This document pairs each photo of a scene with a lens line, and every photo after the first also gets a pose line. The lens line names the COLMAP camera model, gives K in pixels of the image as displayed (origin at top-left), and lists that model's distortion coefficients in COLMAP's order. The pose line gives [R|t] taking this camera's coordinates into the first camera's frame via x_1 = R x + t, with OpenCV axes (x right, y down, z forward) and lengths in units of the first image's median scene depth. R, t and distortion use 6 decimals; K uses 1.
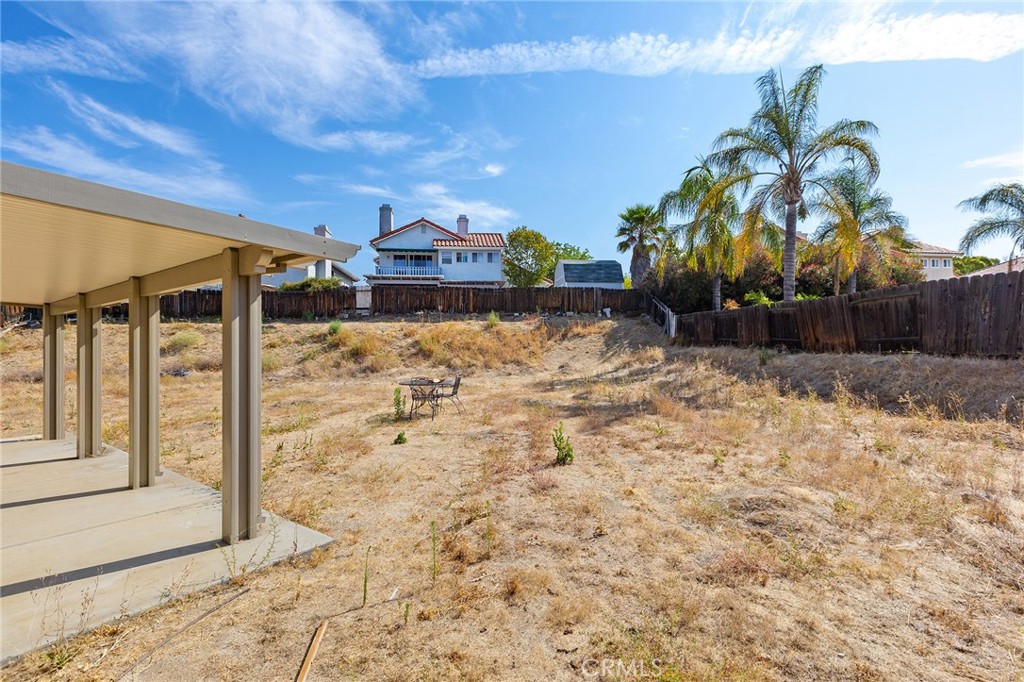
lens RADIAL K [[463.9, 0, 518.3], [0, 463.9, 345.8], [0, 0, 1]] dist [0.006333, -0.001847]
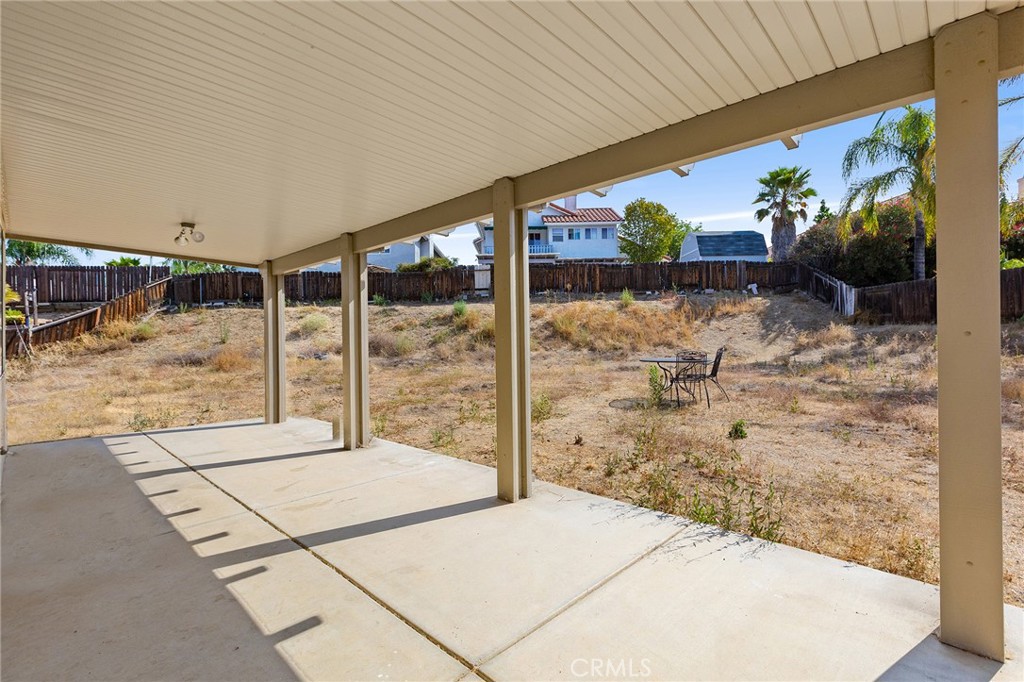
lens RADIAL K [[463.9, 0, 502.6], [0, 463.9, 337.6], [0, 0, 1]] dist [0.006333, -0.001847]
pose [[0.991698, -0.007527, -0.128367, -0.178004], [0.007501, 0.999972, -0.000683, 0.018060], [0.128369, -0.000286, 0.991726, 0.081984]]
